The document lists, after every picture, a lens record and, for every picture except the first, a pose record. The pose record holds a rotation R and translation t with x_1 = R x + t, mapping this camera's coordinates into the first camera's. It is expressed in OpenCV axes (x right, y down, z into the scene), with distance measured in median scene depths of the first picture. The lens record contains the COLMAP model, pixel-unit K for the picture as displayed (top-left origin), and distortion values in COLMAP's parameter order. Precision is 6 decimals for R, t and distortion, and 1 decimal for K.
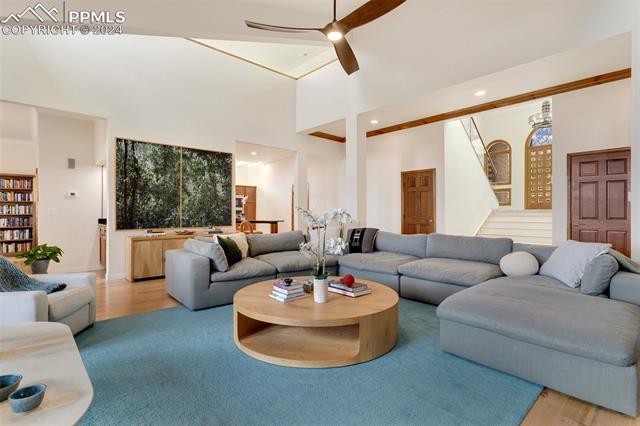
lens RADIAL K [[308.2, 0, 323.8], [0, 308.2, 208.5], [0, 0, 1]] dist [-0.002492, -0.000251]
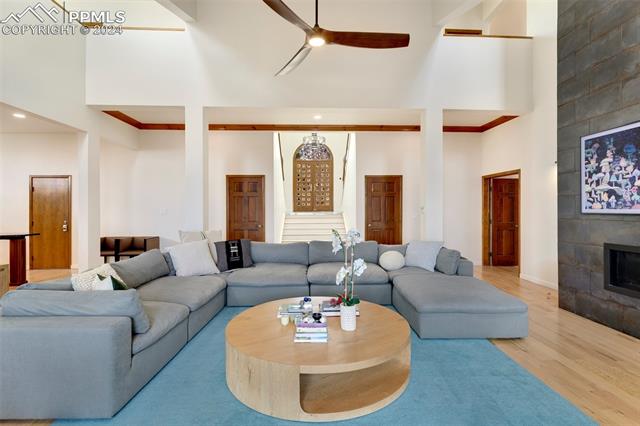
lens RADIAL K [[308.2, 0, 323.8], [0, 308.2, 208.5], [0, 0, 1]] dist [-0.002492, -0.000251]
pose [[0.657976, -0.001481, 0.753037, -0.354096], [-0.008066, 0.999927, 0.009014, -0.035253], [-0.752995, -0.012005, 0.657916, 0.199514]]
